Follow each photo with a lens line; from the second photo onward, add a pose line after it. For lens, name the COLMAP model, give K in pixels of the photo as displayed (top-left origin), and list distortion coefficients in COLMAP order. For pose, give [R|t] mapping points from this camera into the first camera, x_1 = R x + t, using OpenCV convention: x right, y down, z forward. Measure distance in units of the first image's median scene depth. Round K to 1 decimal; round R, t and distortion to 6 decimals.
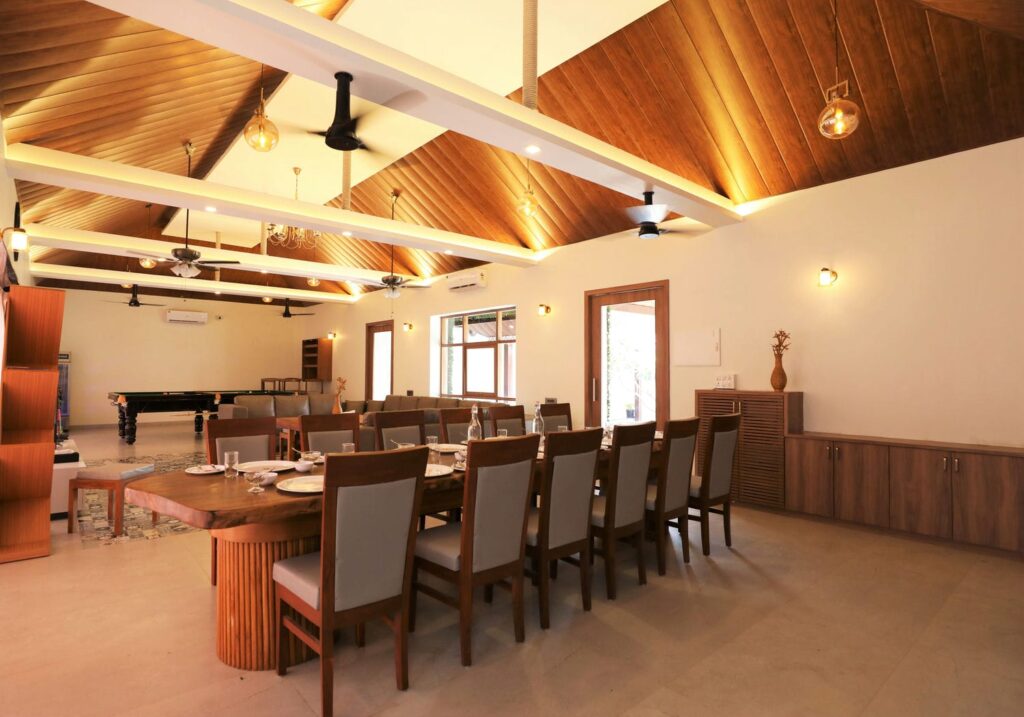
lens RADIAL K [[554.8, 0, 489.2], [0, 554.8, 360.9], [0, 0, 1]] dist [0.000196, -0.000019]
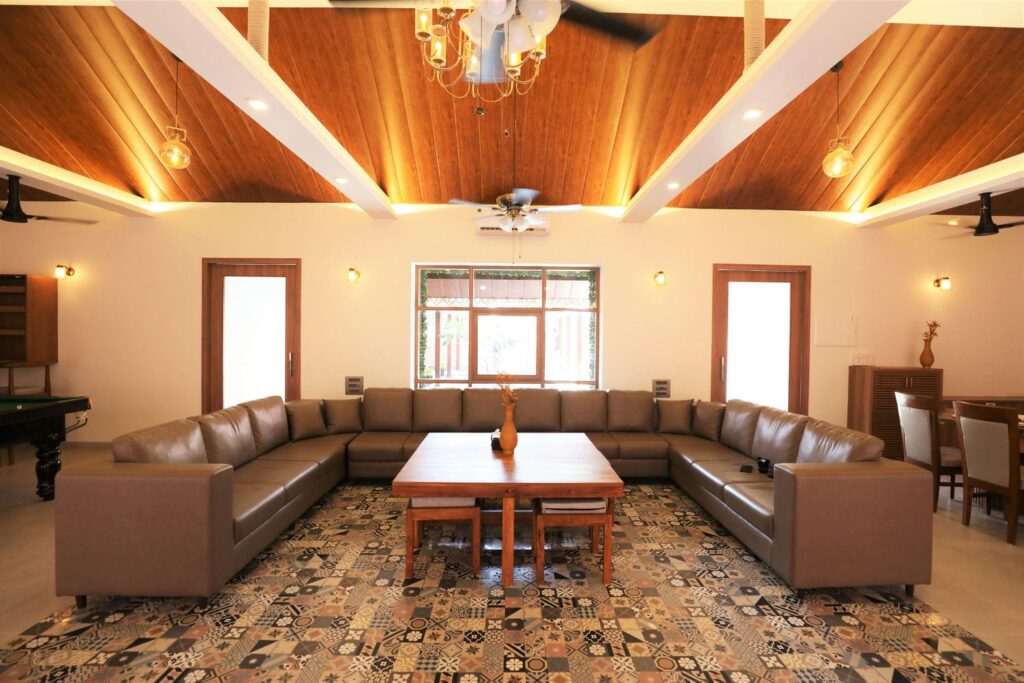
lens RADIAL K [[464.2, 0, 512.4], [0, 464.2, 360.3], [0, 0, 1]] dist [-0.034313, -0.000175]
pose [[0.634215, -0.012274, 0.773059, -0.476627], [-0.028424, 0.998828, 0.039178, 0.011803], [-0.772634, -0.046820, 0.633123, 0.572432]]
